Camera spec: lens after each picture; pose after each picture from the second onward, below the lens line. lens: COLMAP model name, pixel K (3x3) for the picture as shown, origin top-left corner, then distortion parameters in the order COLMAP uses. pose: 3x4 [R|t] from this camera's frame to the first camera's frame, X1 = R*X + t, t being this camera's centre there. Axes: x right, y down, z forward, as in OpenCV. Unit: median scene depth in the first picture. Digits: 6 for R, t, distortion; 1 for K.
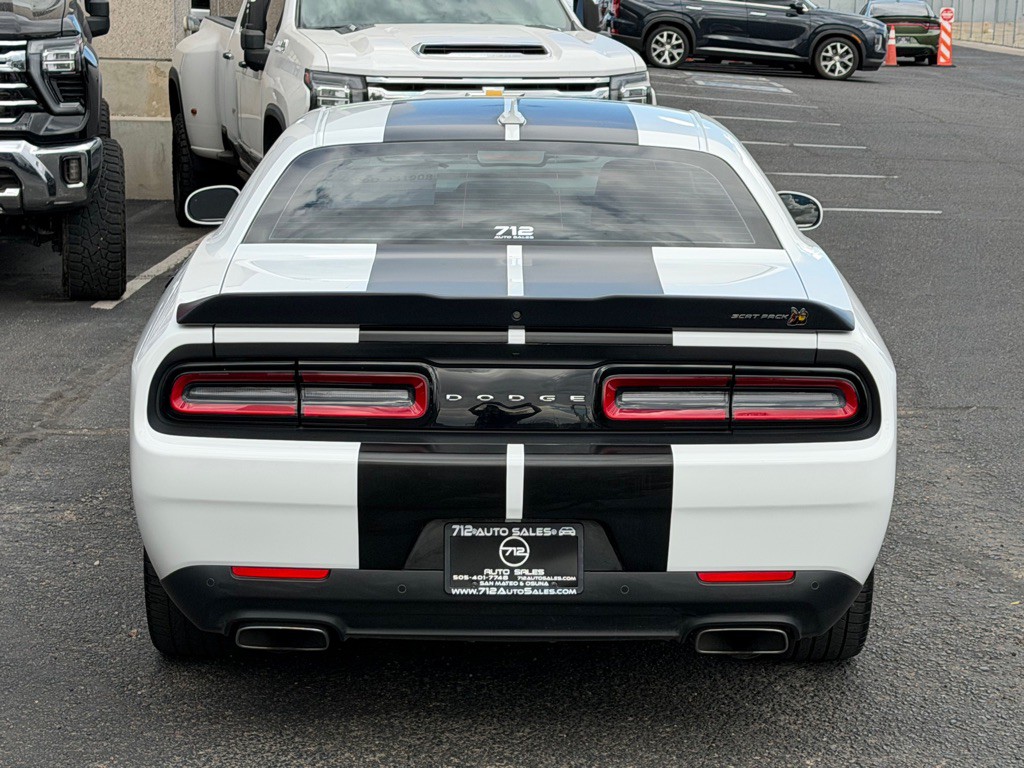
lens RADIAL K [[2285.2, 0, 511.6], [0, 2285.2, 379.8], [0, 0, 1]] dist [0.162045, 0.000000]
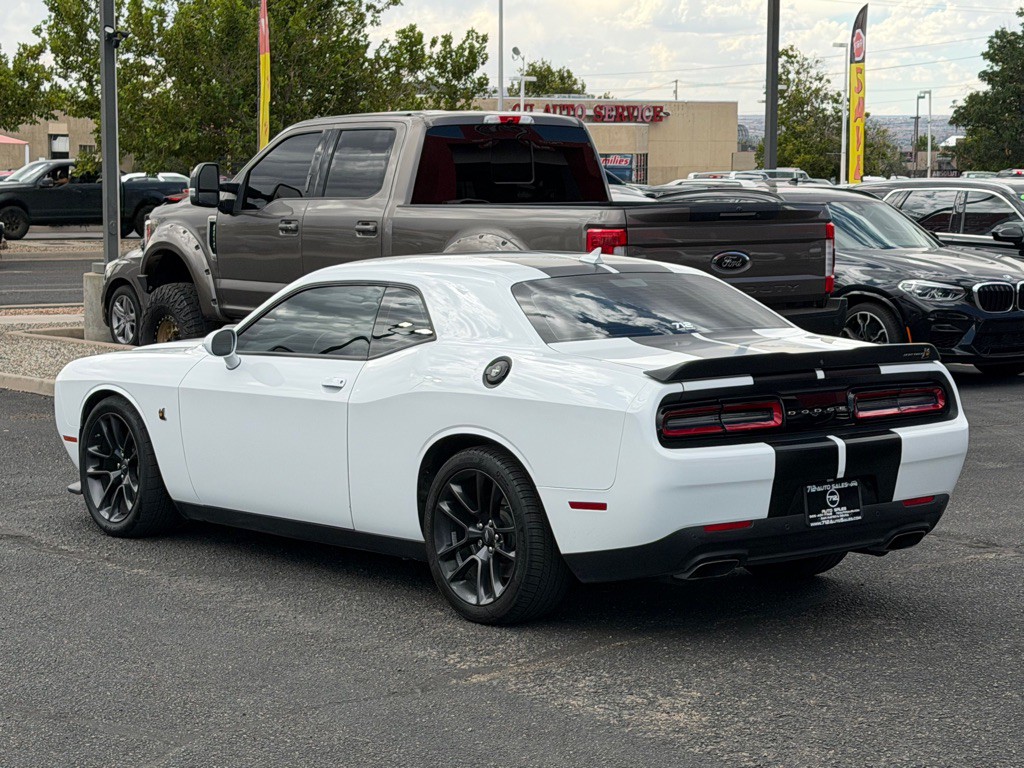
lens RADIAL K [[2285.2, 0, 502.9], [0, 2285.2, 389.1], [0, 0, 1]] dist [0.162045, 0.000000]
pose [[0.781767, -0.071183, 0.619495, -0.540481], [0.116460, 0.992650, -0.032907, 0.009177], [-0.612599, 0.097872, 0.784311, -0.090870]]
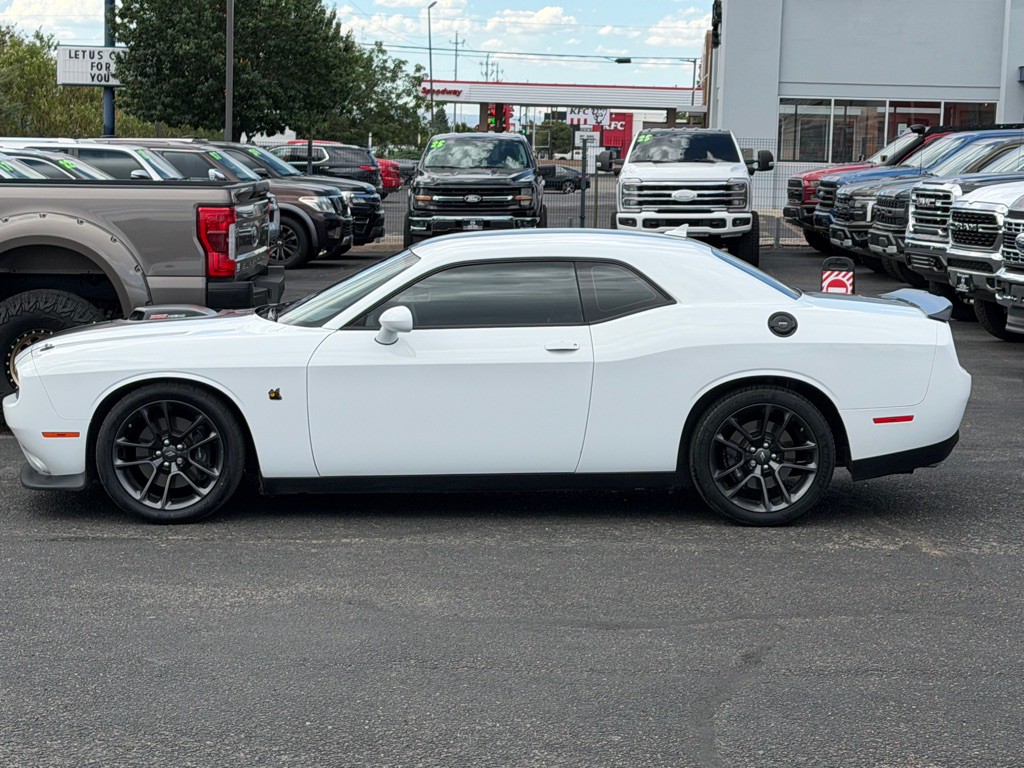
lens RADIAL K [[2285.2, 0, 517.1], [0, 2285.2, 385.9], [0, 0, 1]] dist [0.162045, 0.000000]
pose [[-0.013209, -0.107446, 0.994123, -1.022547], [0.158986, 0.981336, 0.108177, -0.117285], [-0.987193, 0.159480, 0.004120, 0.613532]]
